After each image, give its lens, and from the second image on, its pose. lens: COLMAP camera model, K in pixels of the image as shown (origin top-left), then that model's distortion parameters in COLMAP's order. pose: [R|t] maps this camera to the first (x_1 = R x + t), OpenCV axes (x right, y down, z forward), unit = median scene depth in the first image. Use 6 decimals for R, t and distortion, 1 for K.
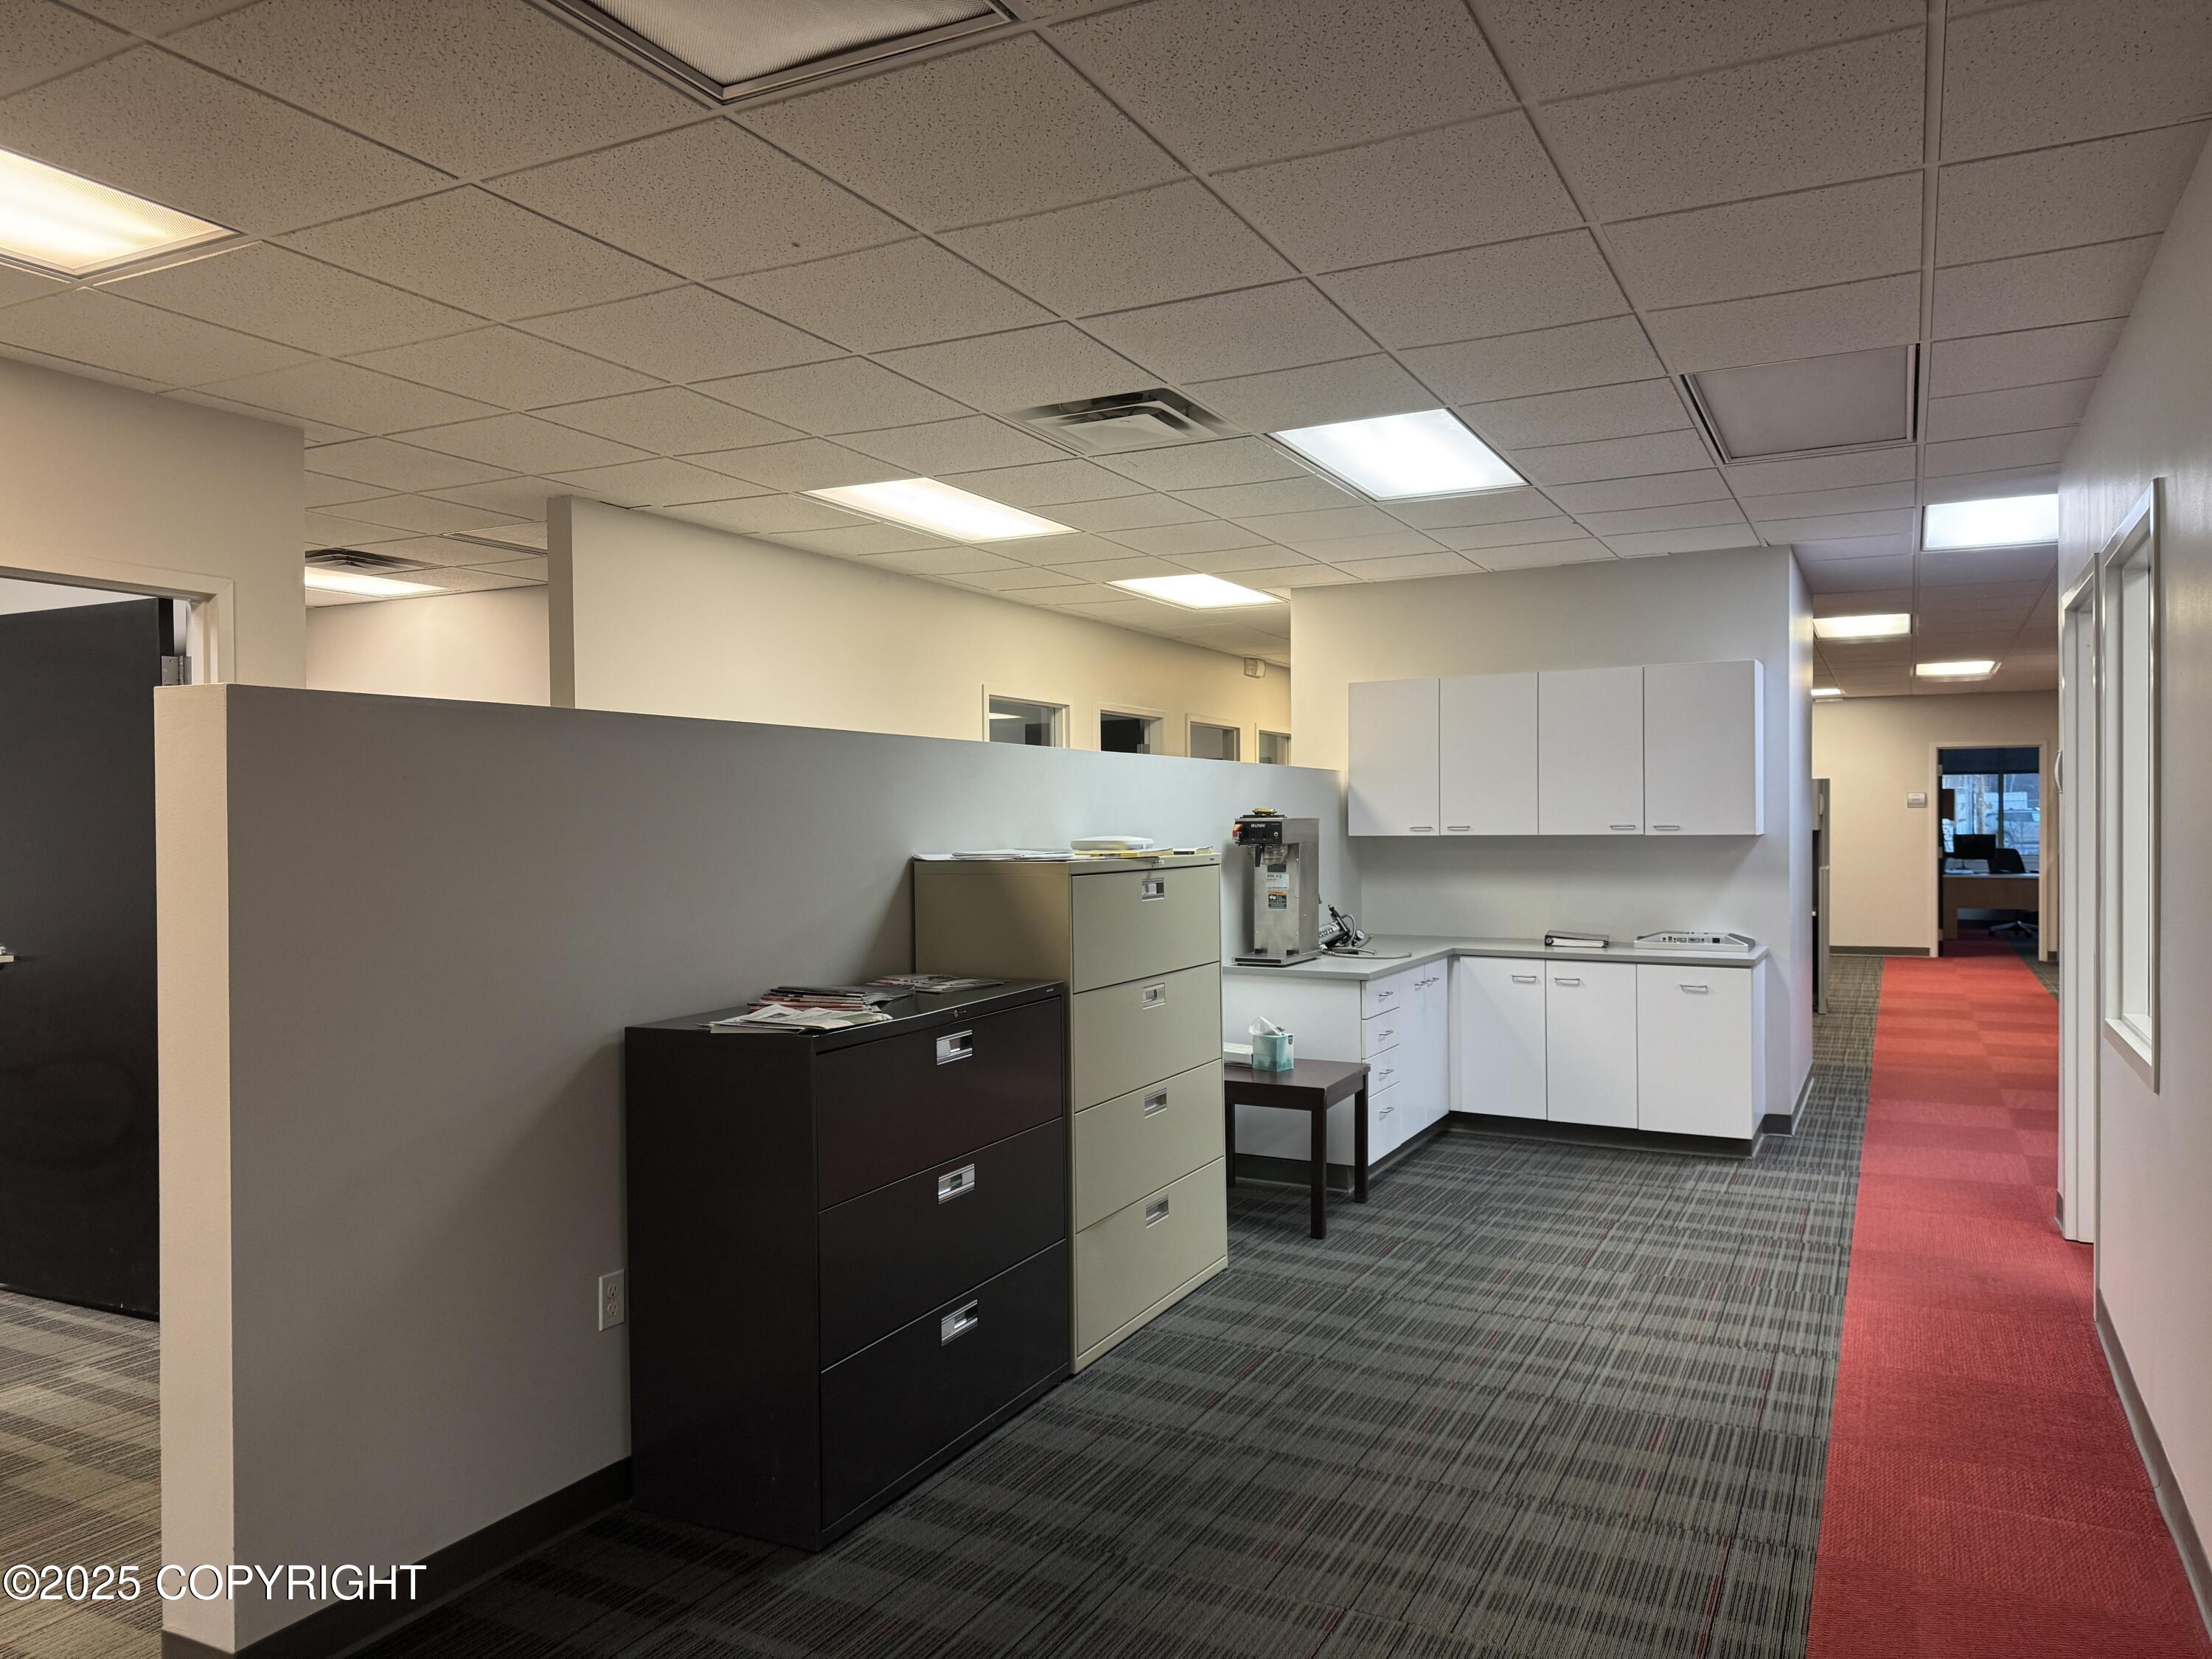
lens RADIAL K [[1557.0, 0, 1091.9], [0, 1557.0, 818.4], [0, 0, 1]] dist [0.045057, -0.061036]
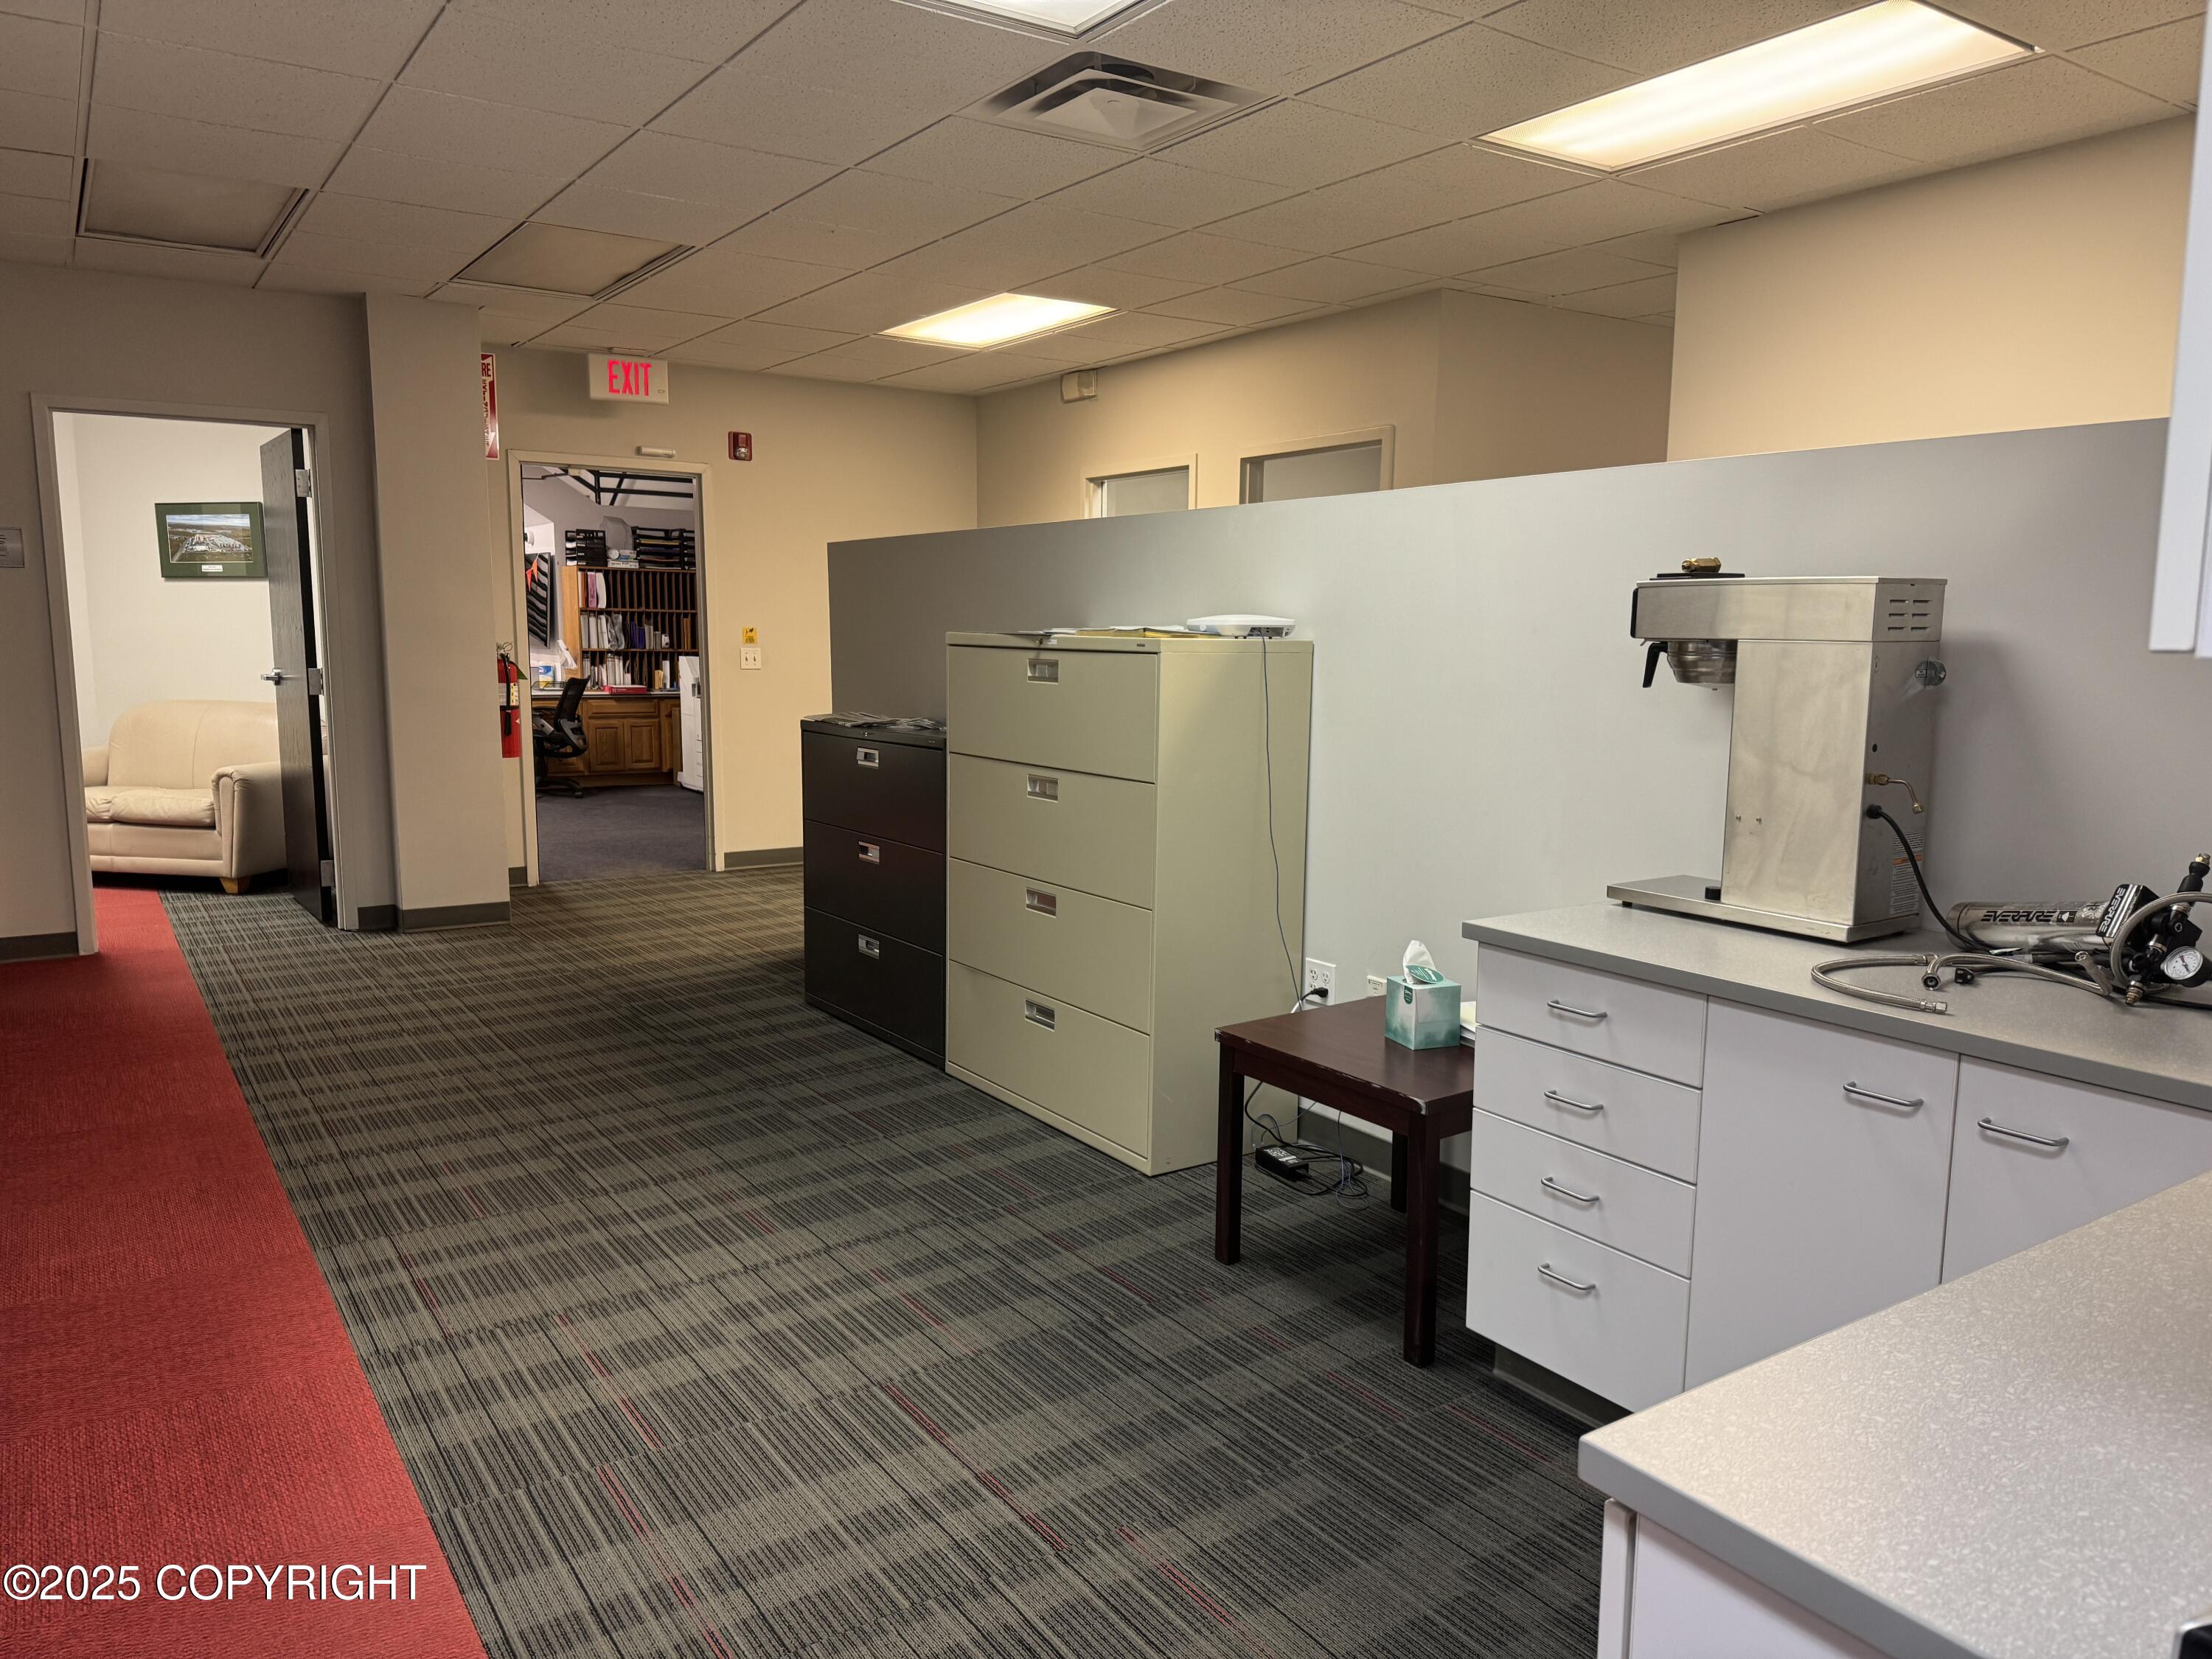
lens RADIAL K [[1557.0, 0, 1120.9], [0, 1557.0, 847.7], [0, 0, 1]] dist [0.045057, -0.061036]
pose [[-0.470418, 0.135903, -0.871916, 0.583004], [-0.006807, 0.987481, 0.157588, 0.005604], [0.882418, 0.080068, -0.463604, 1.046224]]
